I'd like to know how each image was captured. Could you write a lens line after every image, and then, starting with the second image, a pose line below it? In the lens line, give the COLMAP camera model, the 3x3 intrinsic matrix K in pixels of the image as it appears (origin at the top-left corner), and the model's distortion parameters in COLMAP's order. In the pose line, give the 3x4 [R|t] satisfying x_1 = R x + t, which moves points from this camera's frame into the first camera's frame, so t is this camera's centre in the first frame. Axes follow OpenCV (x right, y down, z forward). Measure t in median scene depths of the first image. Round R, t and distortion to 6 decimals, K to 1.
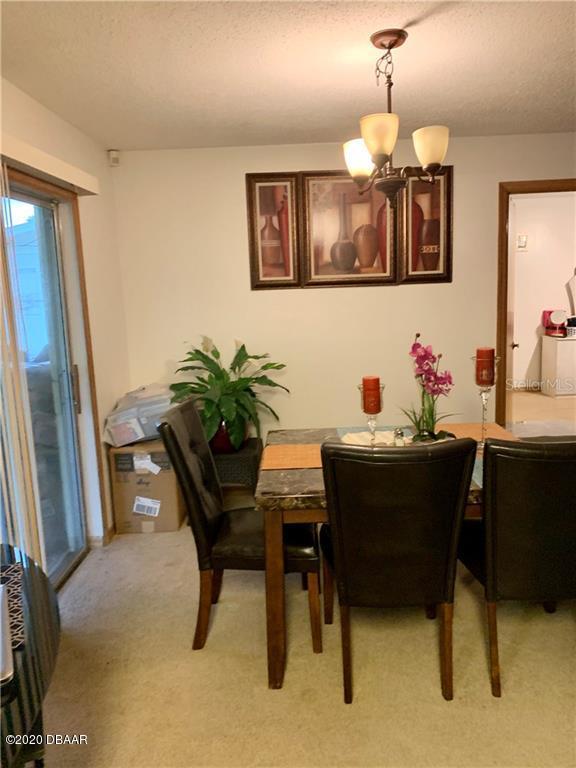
lens RADIAL K [[584.4, 0, 288.0], [0, 584.4, 384.0], [0, 0, 1]] dist [0.076312, -0.089257]
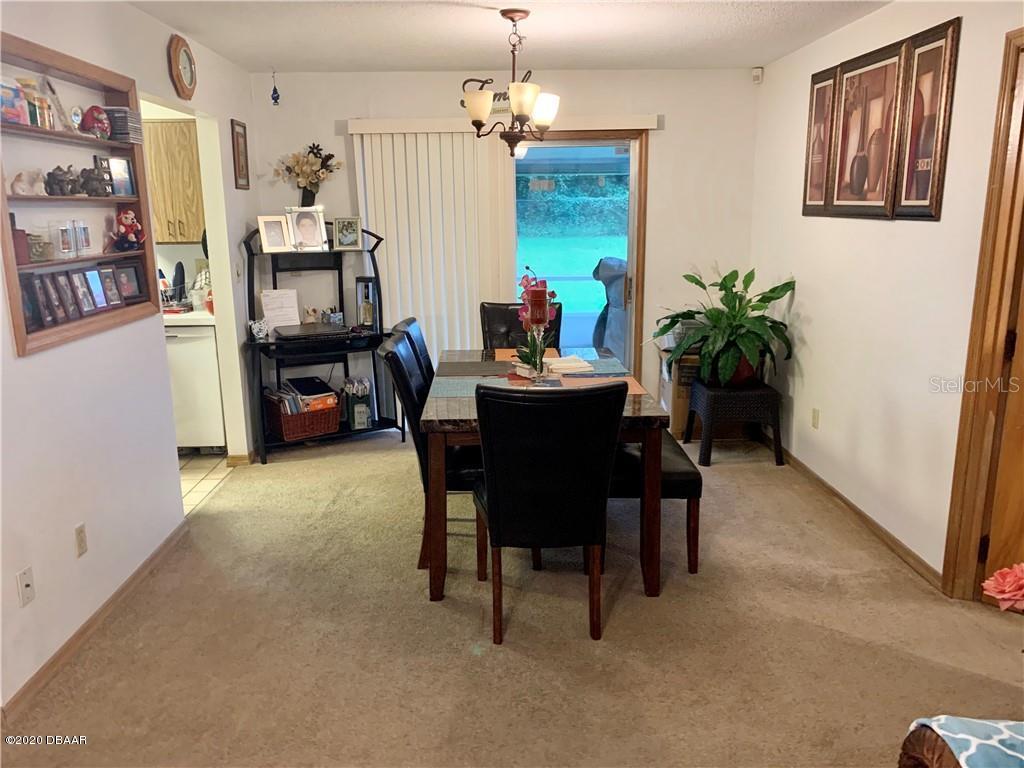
lens RADIAL K [[779.2, 0, 512.0], [0, 779.2, 384.0], [0, 0, 1]] dist [0.076312, -0.089257]
pose [[-0.004731, 0.264408, -0.964399, 1.091994], [-0.151097, 0.953148, 0.262065, -0.163272], [0.988508, 0.146957, 0.035442, 0.584971]]
